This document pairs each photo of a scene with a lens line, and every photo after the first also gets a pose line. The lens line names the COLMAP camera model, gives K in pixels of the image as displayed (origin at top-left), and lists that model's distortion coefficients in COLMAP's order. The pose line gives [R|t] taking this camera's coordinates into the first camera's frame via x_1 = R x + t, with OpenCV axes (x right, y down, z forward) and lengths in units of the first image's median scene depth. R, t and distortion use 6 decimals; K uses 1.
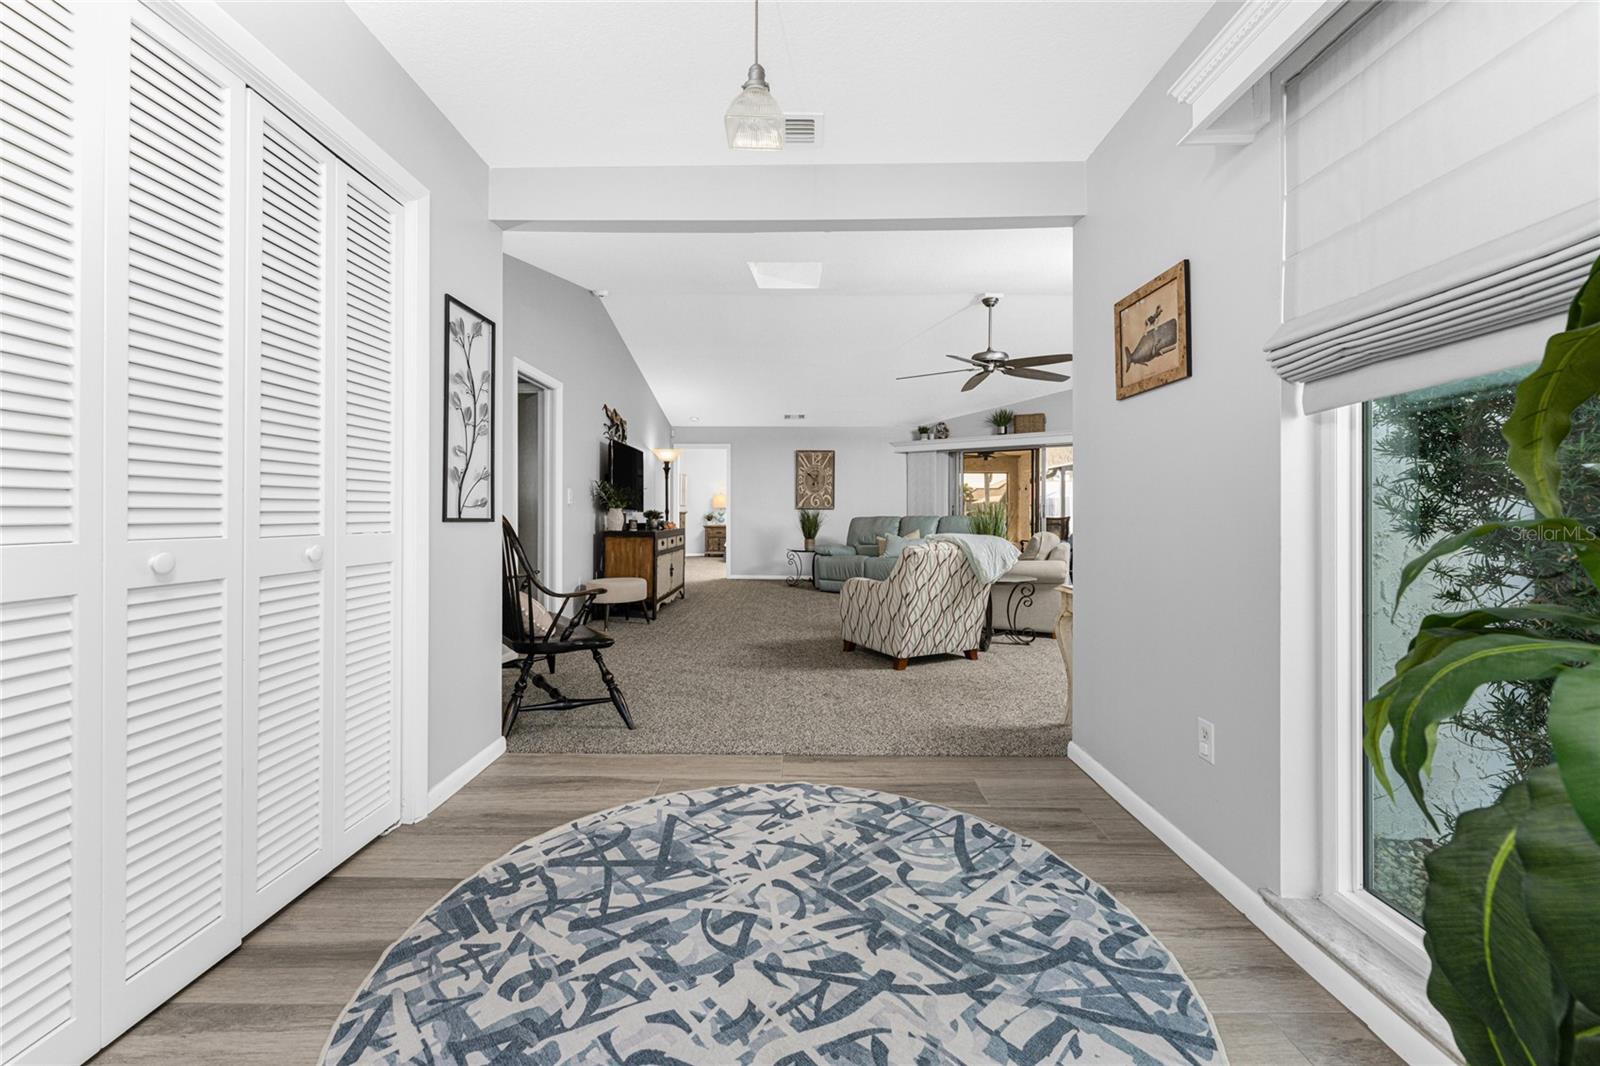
lens RADIAL K [[641.5, 0, 798.7], [0, 641.5, 510.9], [0, 0, 1]] dist [0.001591, -0.000079]
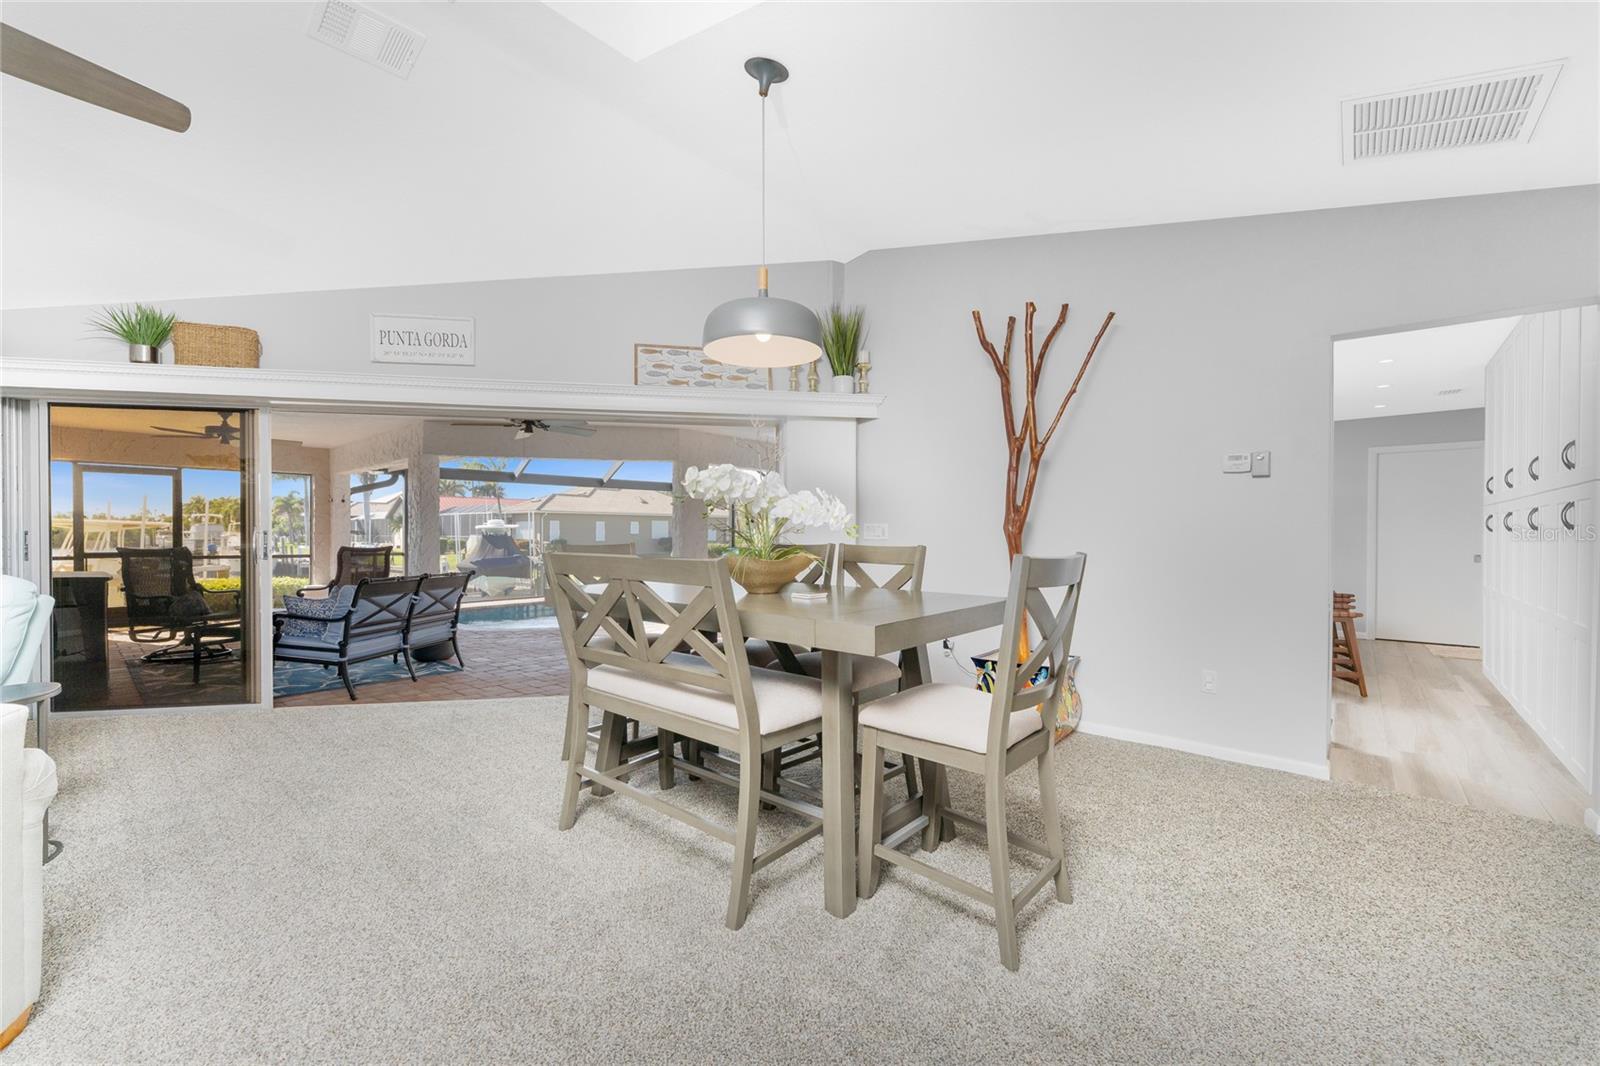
lens RADIAL K [[648.2, 0, 800.0], [0, 648.2, 533.0], [0, 0, 1]] dist [-0.002322, -0.000283]
pose [[0.651118, -0.001883, 0.758974, 0.282025], [-0.003336, 0.999980, 0.005343, -0.011457], [-0.758969, -0.006011, 0.651098, 0.397574]]
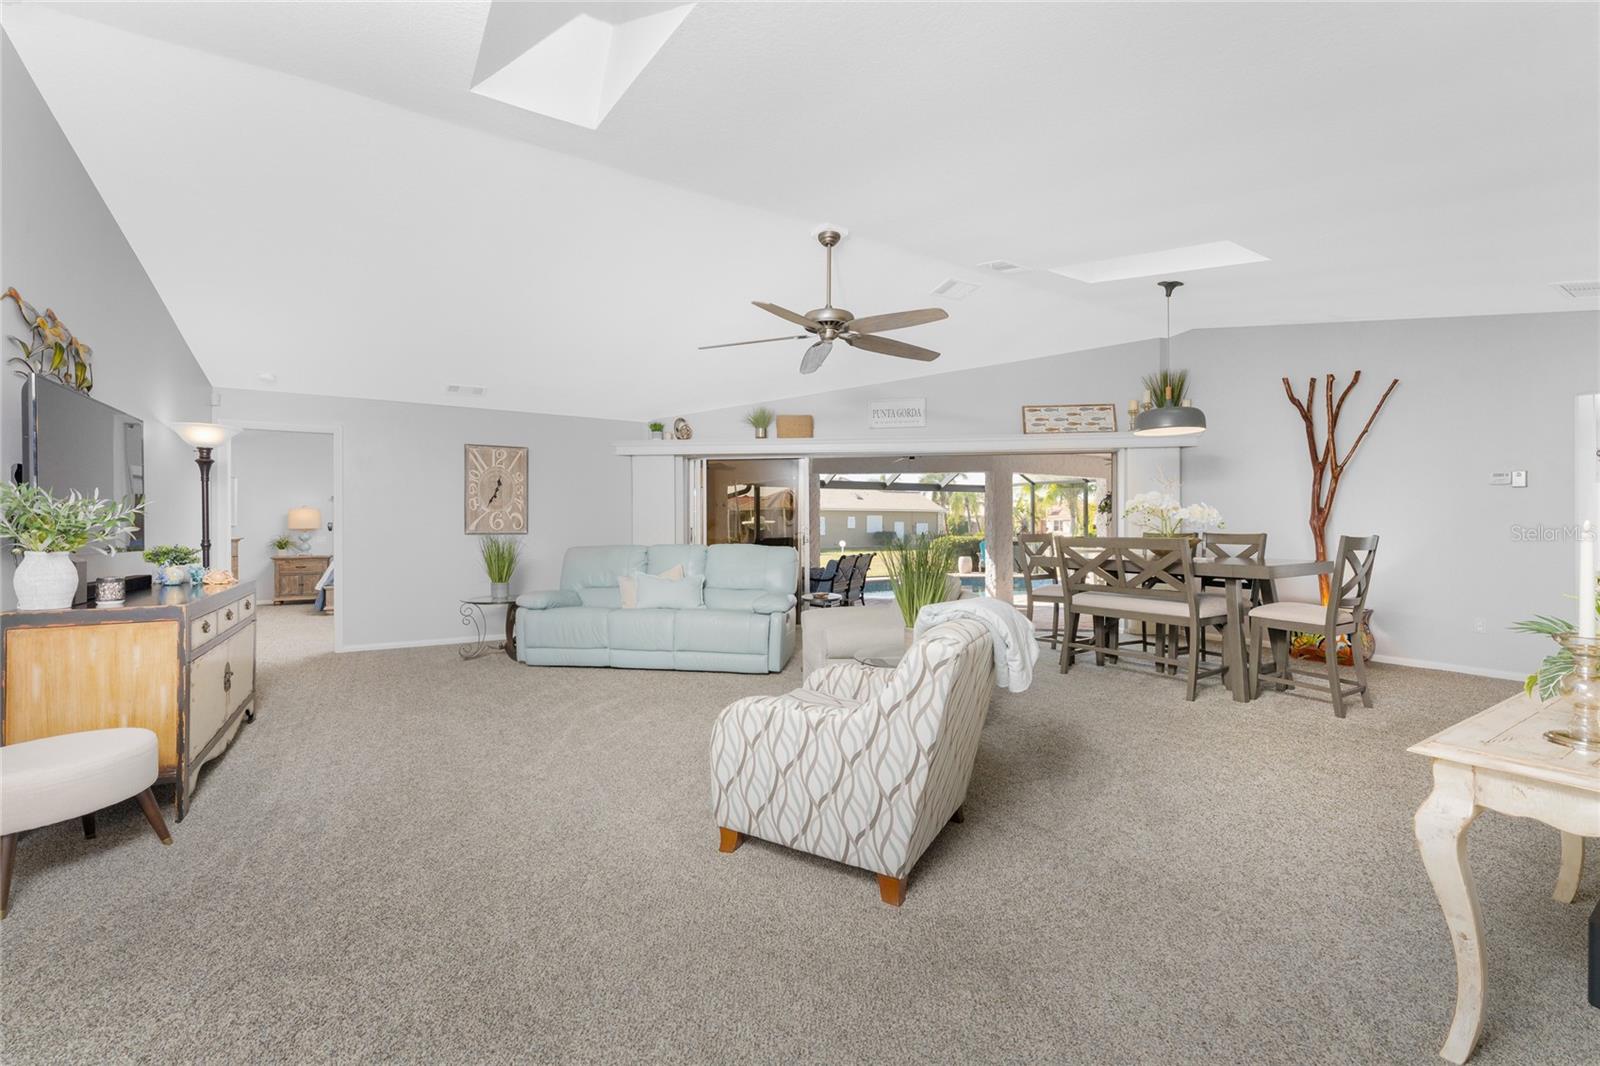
lens RADIAL K [[652.7, 0, 795.2], [0, 652.7, 520.1], [0, 0, 1]] dist [-0.000671, -0.000044]
pose [[0.851765, -0.000225, 0.523924, -0.072913], [0.003533, 0.999980, -0.005316, -0.013498], [-0.523912, 0.006379, 0.851748, 0.292627]]
